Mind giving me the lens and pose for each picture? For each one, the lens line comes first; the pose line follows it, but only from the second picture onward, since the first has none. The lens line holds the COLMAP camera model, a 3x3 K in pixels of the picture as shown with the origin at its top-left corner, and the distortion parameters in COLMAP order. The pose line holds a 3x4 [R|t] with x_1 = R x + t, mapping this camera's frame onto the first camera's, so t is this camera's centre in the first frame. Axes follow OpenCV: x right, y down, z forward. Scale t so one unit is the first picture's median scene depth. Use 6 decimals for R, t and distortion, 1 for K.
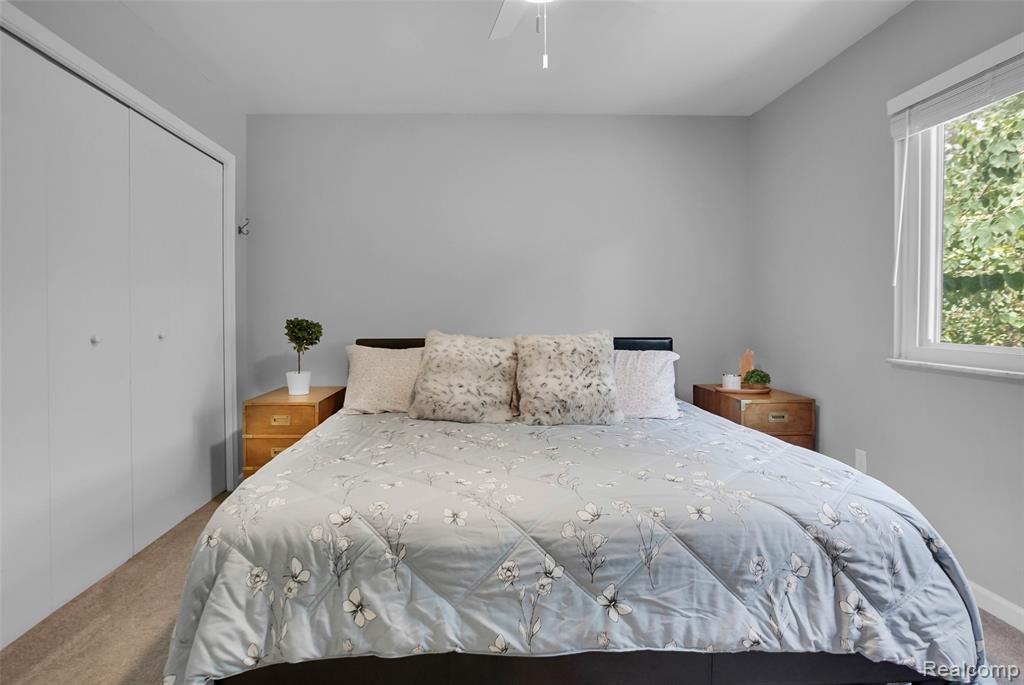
lens RADIAL K [[517.1, 0, 512.6], [0, 517.1, 325.1], [0, 0, 1]] dist [-0.048351, 0.027316]
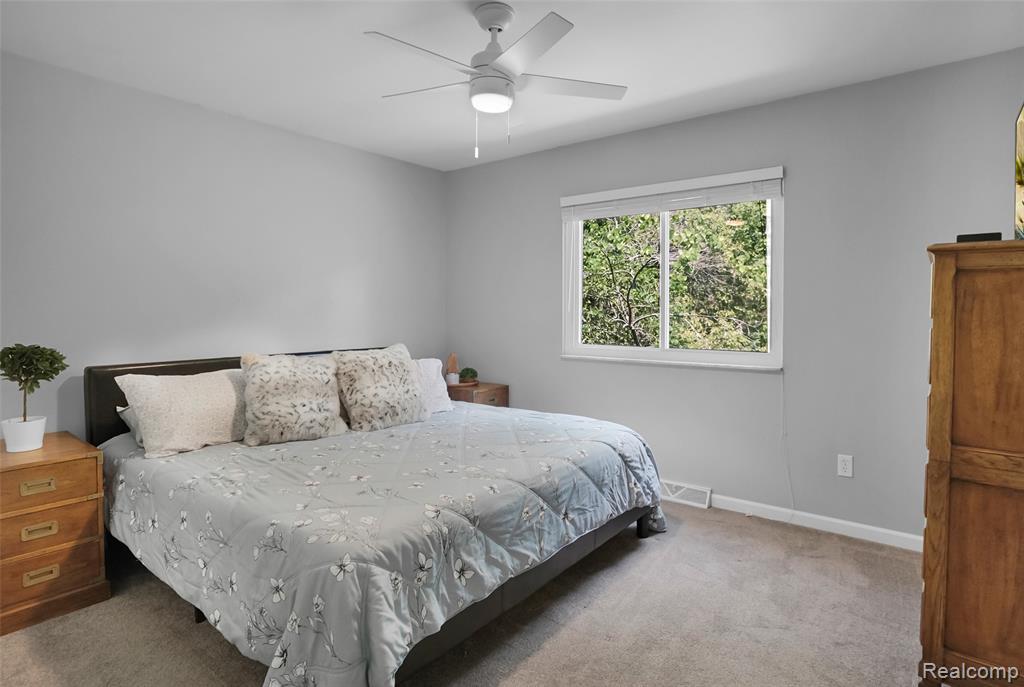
lens RADIAL K [[517.1, 0, 512.6], [0, 517.1, 326.1], [0, 0, 1]] dist [-0.048351, 0.027316]
pose [[0.658997, -0.014843, 0.751999, -1.142919], [0.012552, 0.999883, 0.008736, -0.082892], [-0.752040, 0.003682, 0.659107, 0.034292]]
